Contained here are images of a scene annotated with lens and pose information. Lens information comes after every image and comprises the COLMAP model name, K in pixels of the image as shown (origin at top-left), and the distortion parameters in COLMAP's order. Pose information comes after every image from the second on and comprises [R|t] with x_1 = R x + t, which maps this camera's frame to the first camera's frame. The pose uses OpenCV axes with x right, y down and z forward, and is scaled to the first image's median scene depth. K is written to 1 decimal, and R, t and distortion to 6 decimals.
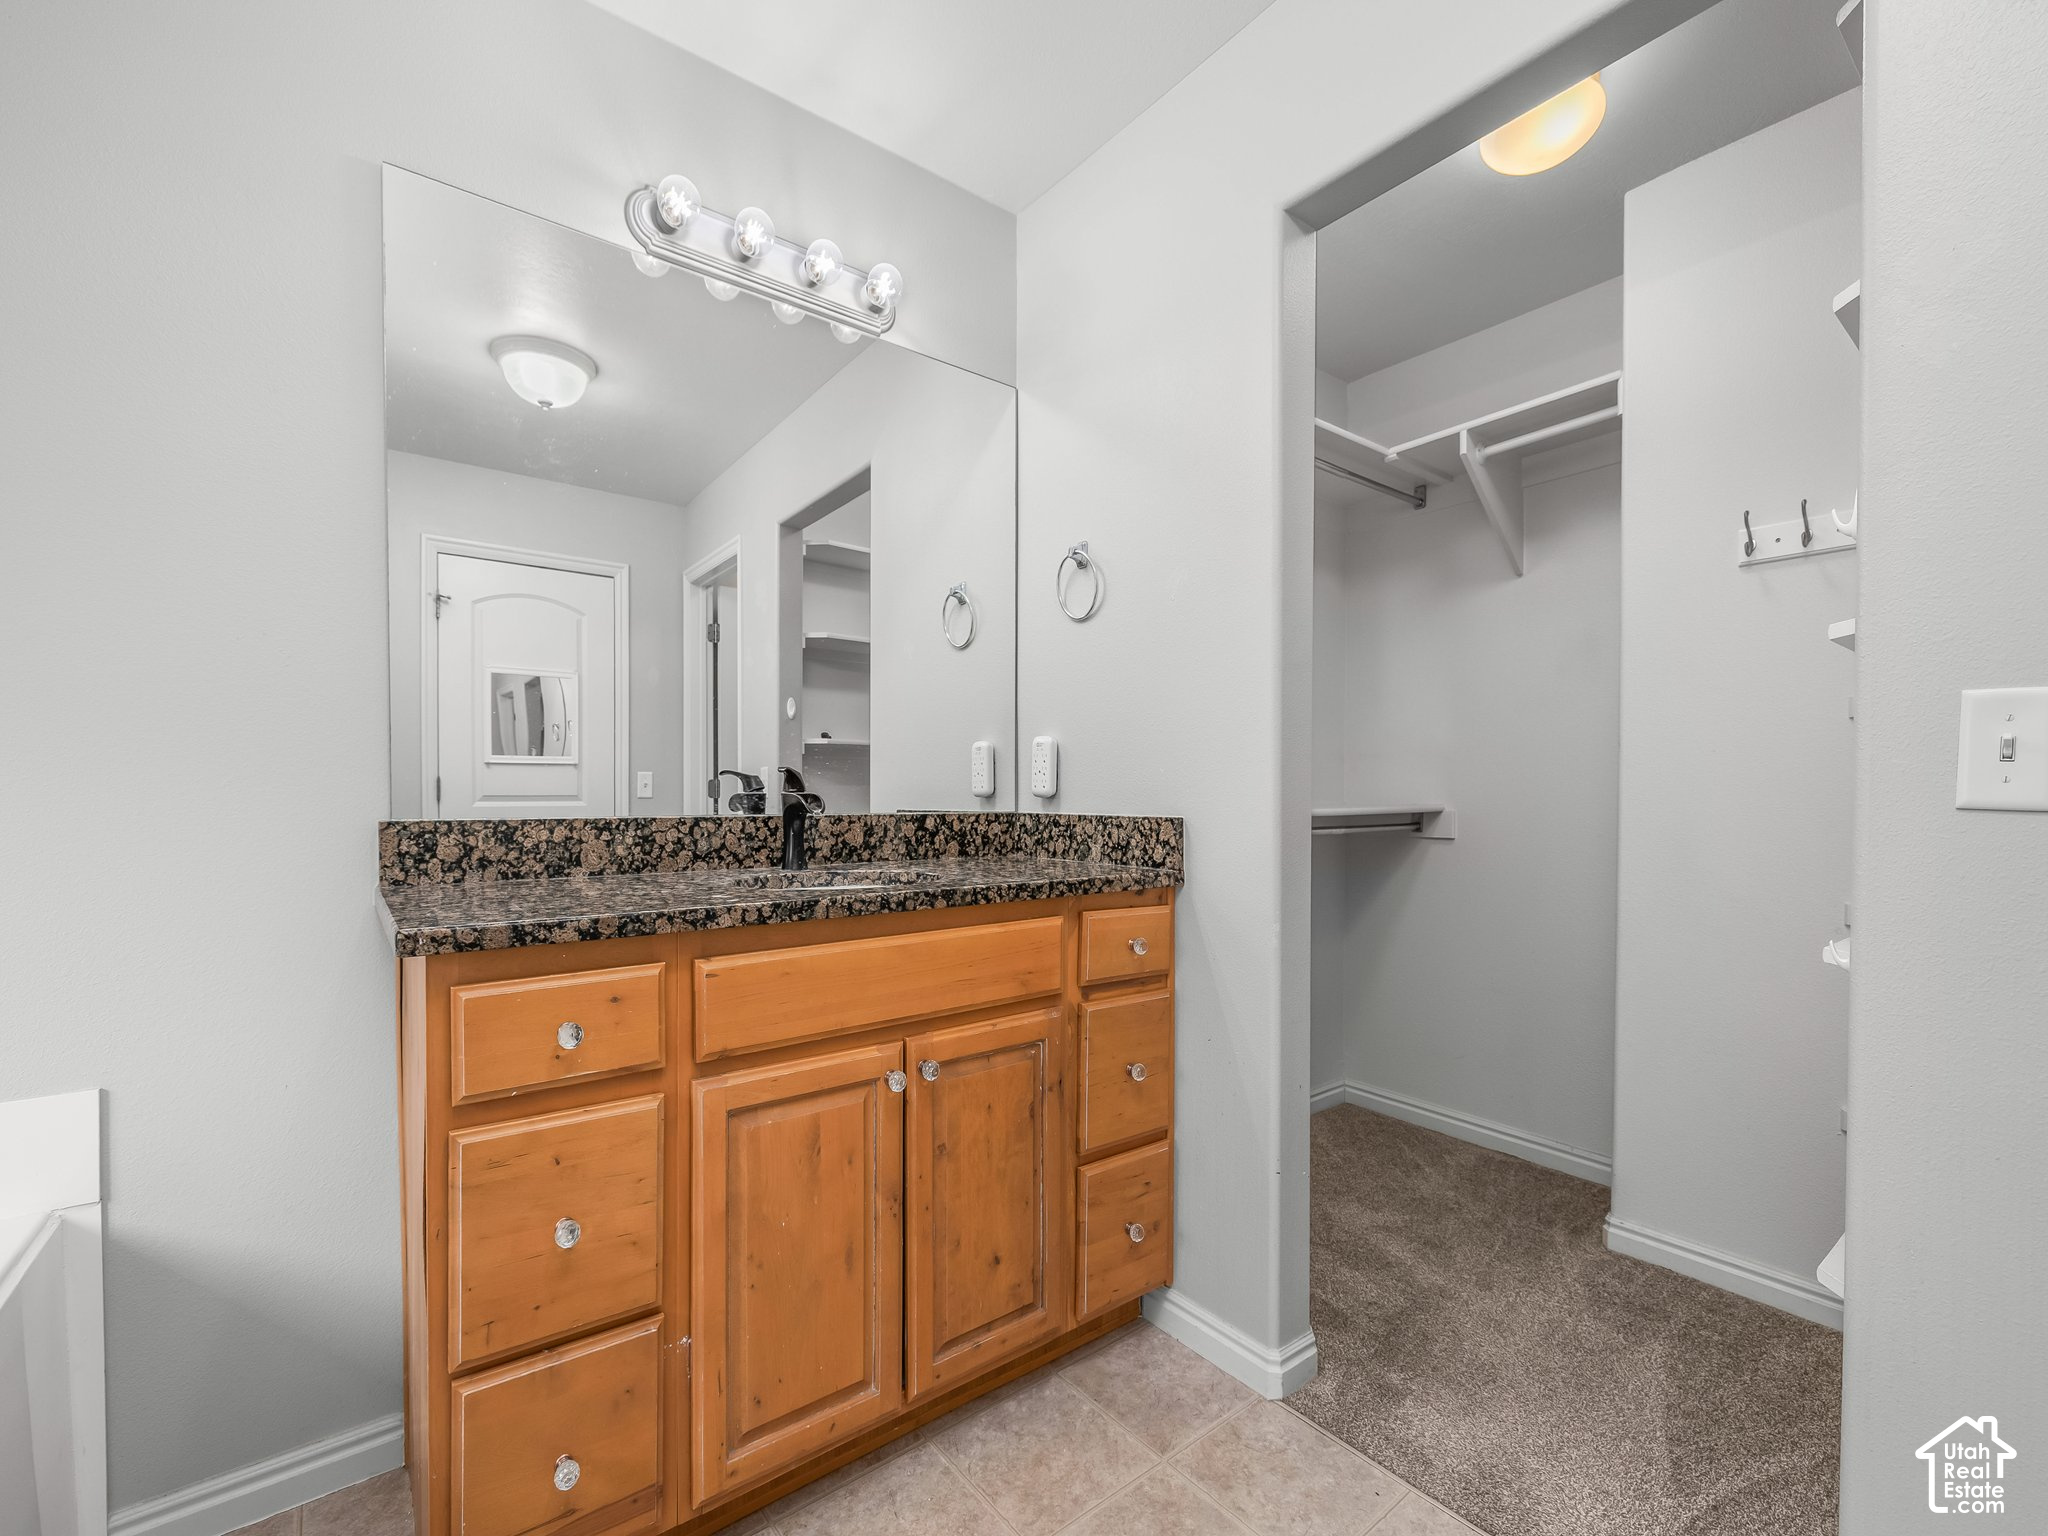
lens RADIAL K [[860.6, 0, 1017.4], [0, 860.6, 818.1], [0, 0, 1]] dist [-0.001534, 0.000015]
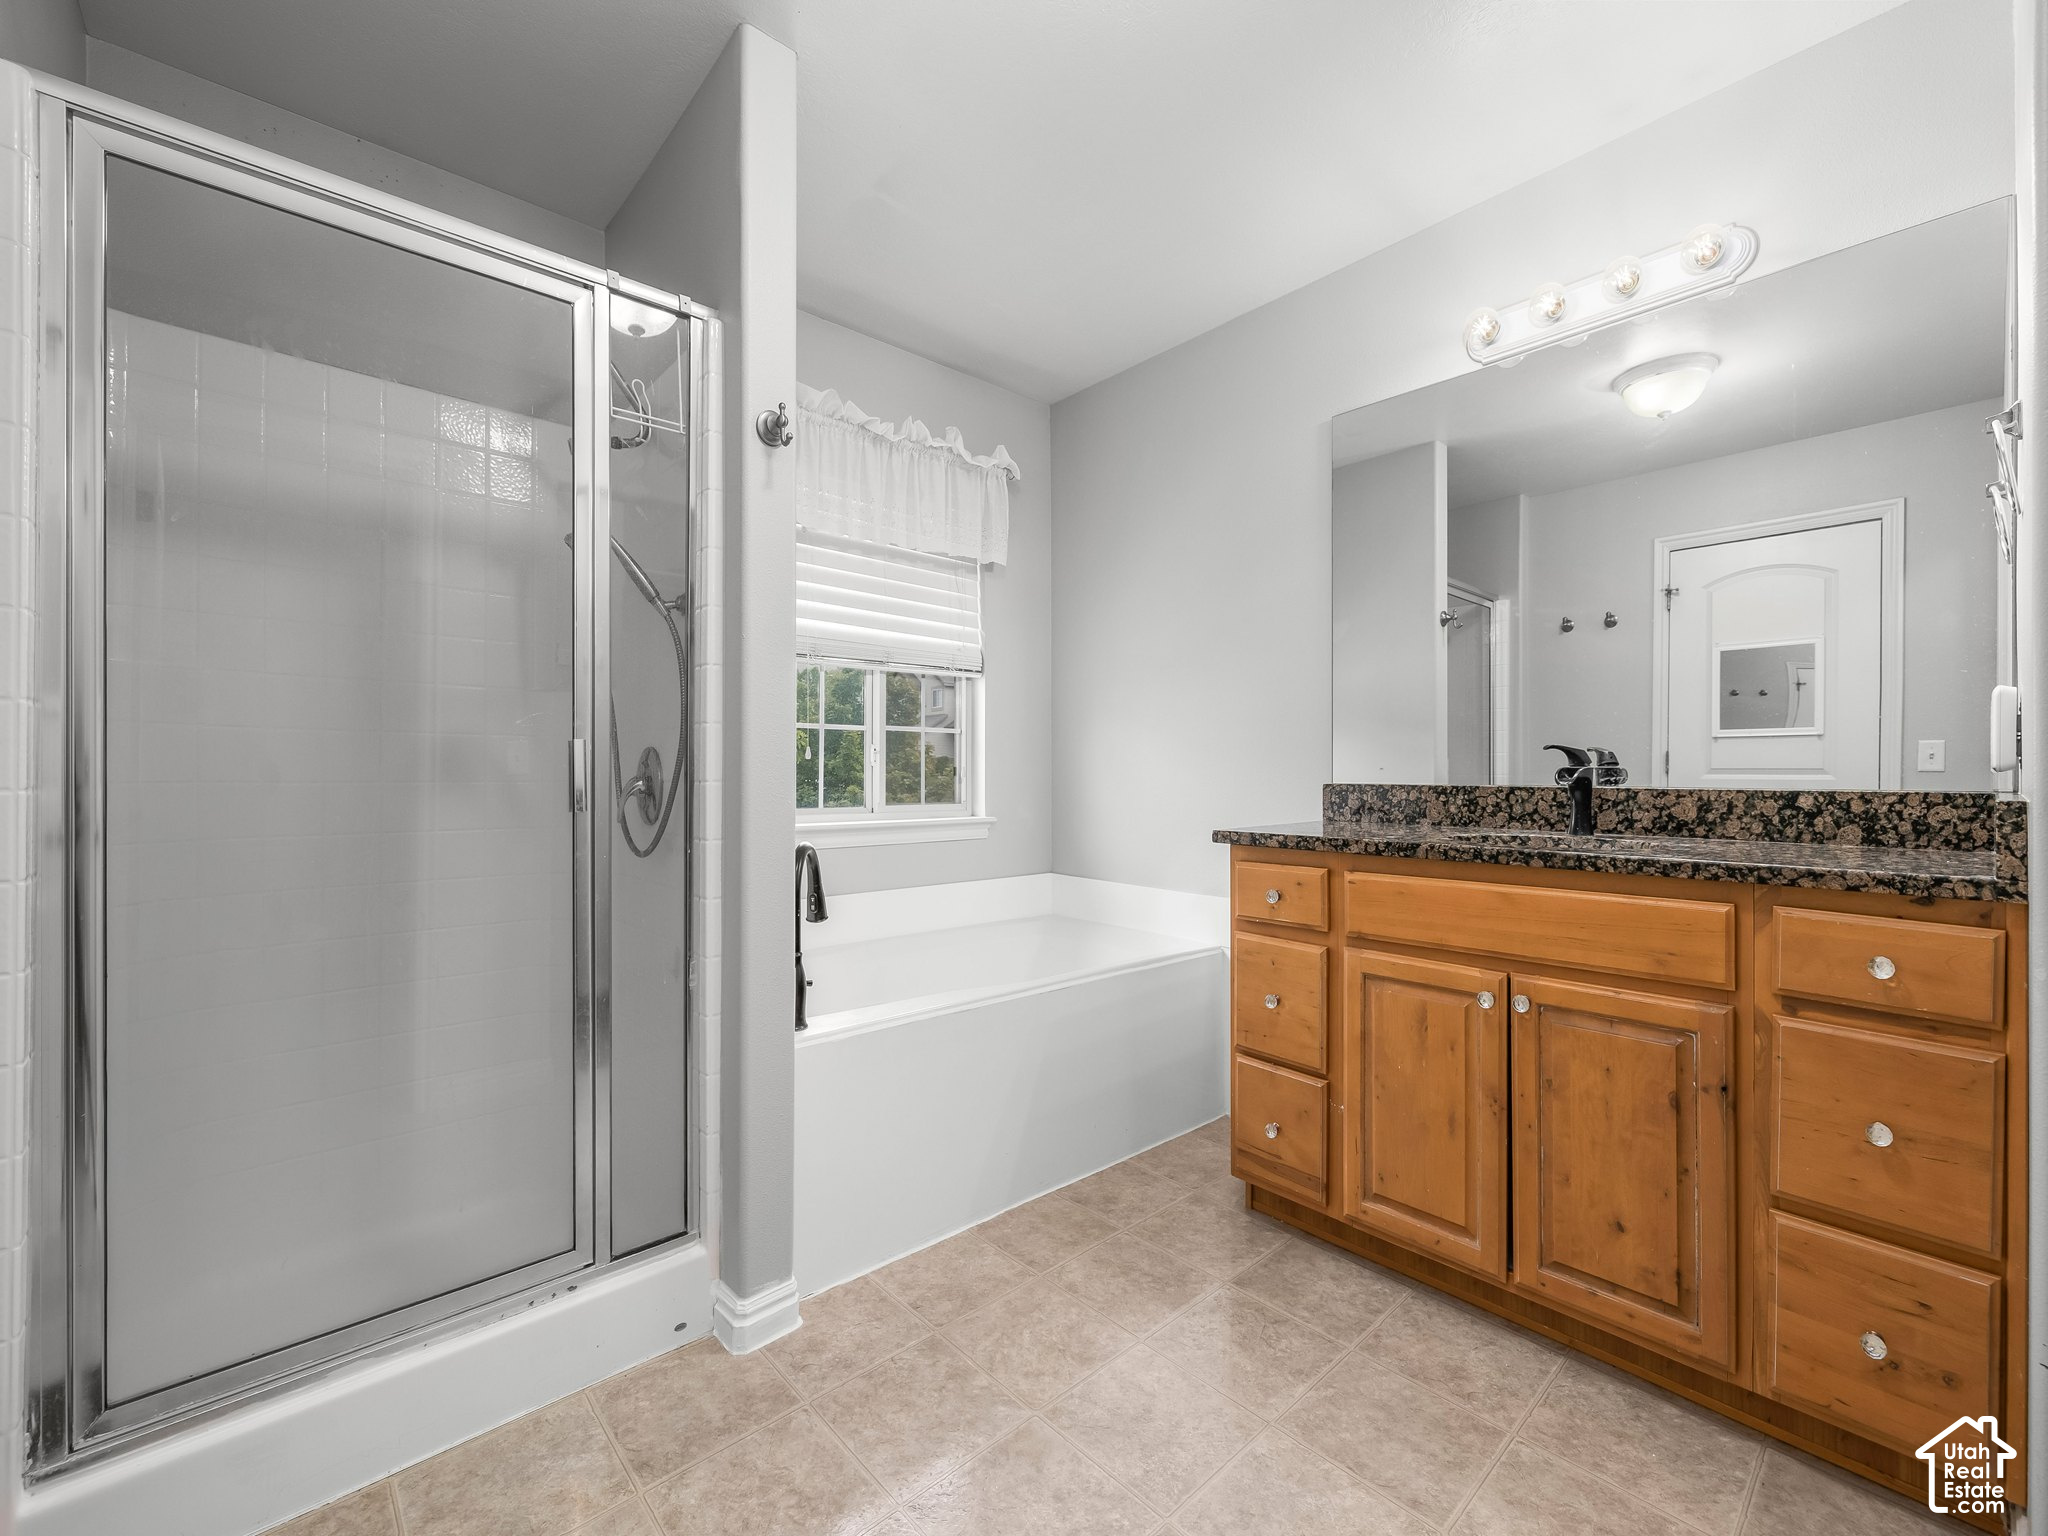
lens RADIAL K [[852.5, 0, 1024.0], [0, 852.5, 768.0], [0, 0, 1]] dist [-0.000597, -0.000109]
pose [[0.092157, -0.001641, -0.995743, 0.853848], [-0.025573, 0.999665, -0.004014, -0.005326], [0.995416, 0.025834, 0.092084, 0.179932]]
